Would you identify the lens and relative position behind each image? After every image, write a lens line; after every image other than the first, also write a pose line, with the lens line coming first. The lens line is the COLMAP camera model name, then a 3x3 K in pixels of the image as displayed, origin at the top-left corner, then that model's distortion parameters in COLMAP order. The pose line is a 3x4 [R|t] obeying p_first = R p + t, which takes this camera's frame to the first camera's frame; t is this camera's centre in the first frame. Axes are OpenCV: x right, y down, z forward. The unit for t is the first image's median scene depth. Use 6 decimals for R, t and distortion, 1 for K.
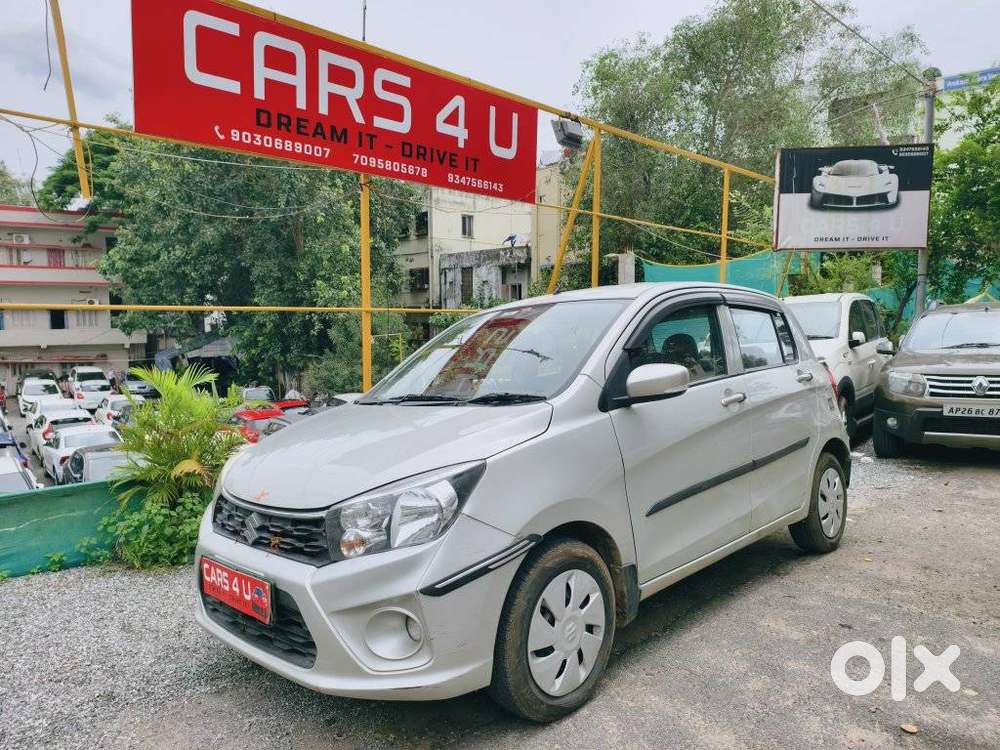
lens RADIAL K [[690.8, 0, 499.8], [0, 690.8, 380.6], [0, 0, 1]] dist [0.002940, 0.000495]
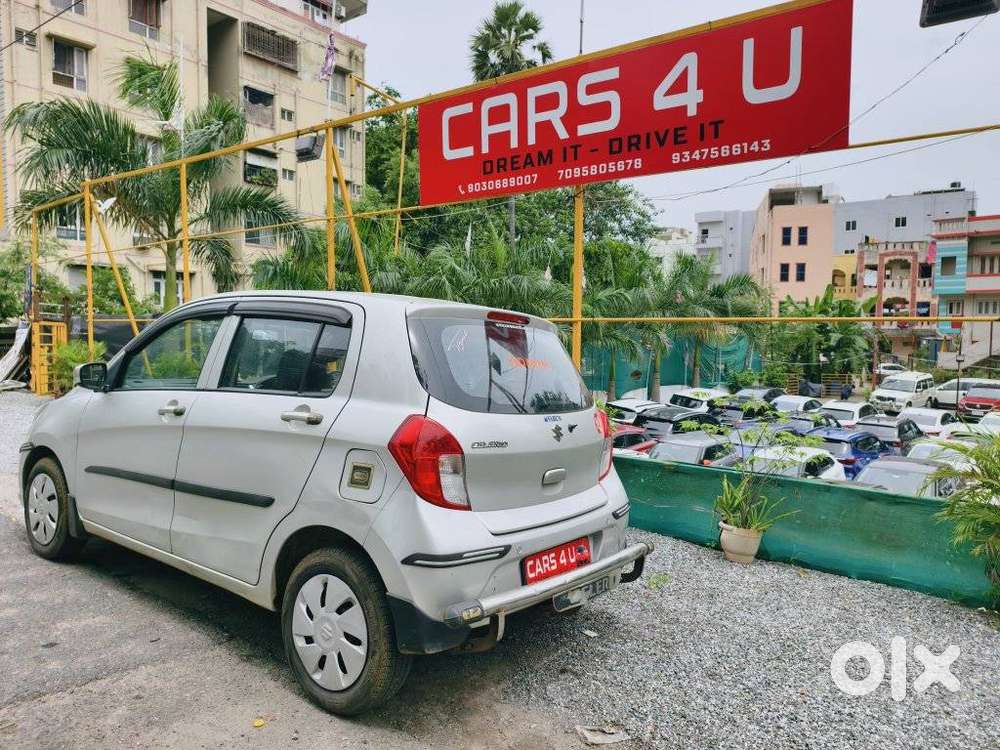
lens RADIAL K [[686.9, 0, 492.0], [0, 686.9, 371.8], [0, 0, 1]] dist [0.006153, -0.005794]
pose [[0.133528, 0.067634, -0.988735, 0.716304], [-0.091502, 0.994248, 0.055654, -0.065598], [0.986812, 0.083040, 0.138948, 0.683105]]
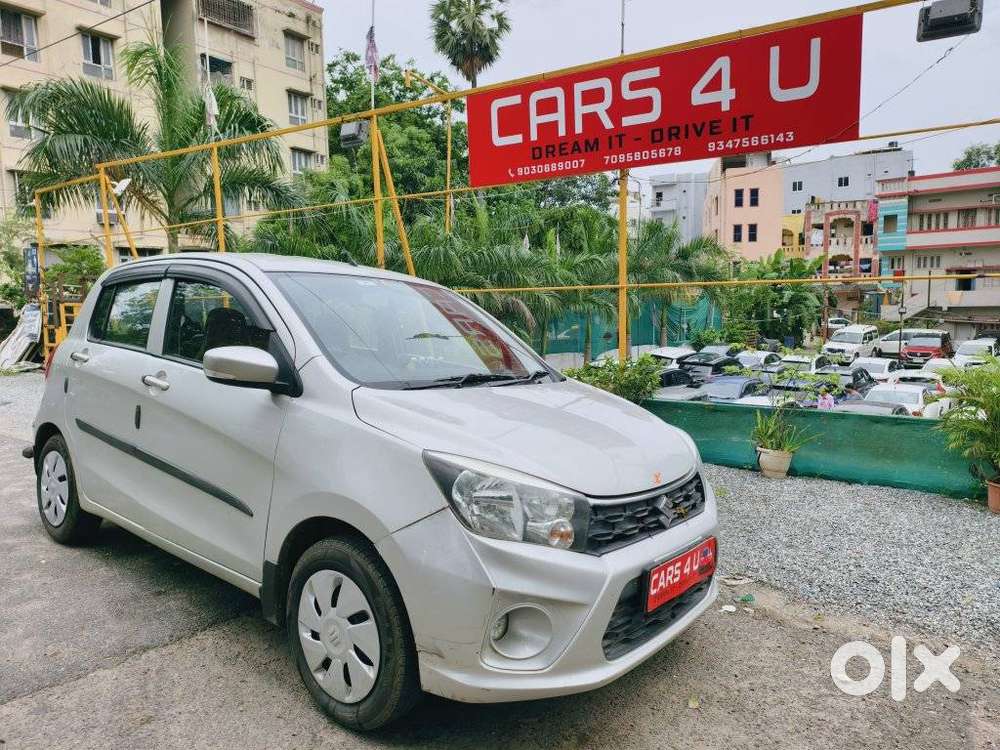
lens RADIAL K [[686.9, 0, 500.0], [0, 686.9, 375.0], [0, 0, 1]] dist [0.006844, -0.002942]
pose [[0.212991, 0.112489, -0.970557, 0.832896], [-0.060294, 0.992970, 0.101855, -0.053828], [0.975192, 0.036825, 0.218276, 0.502567]]
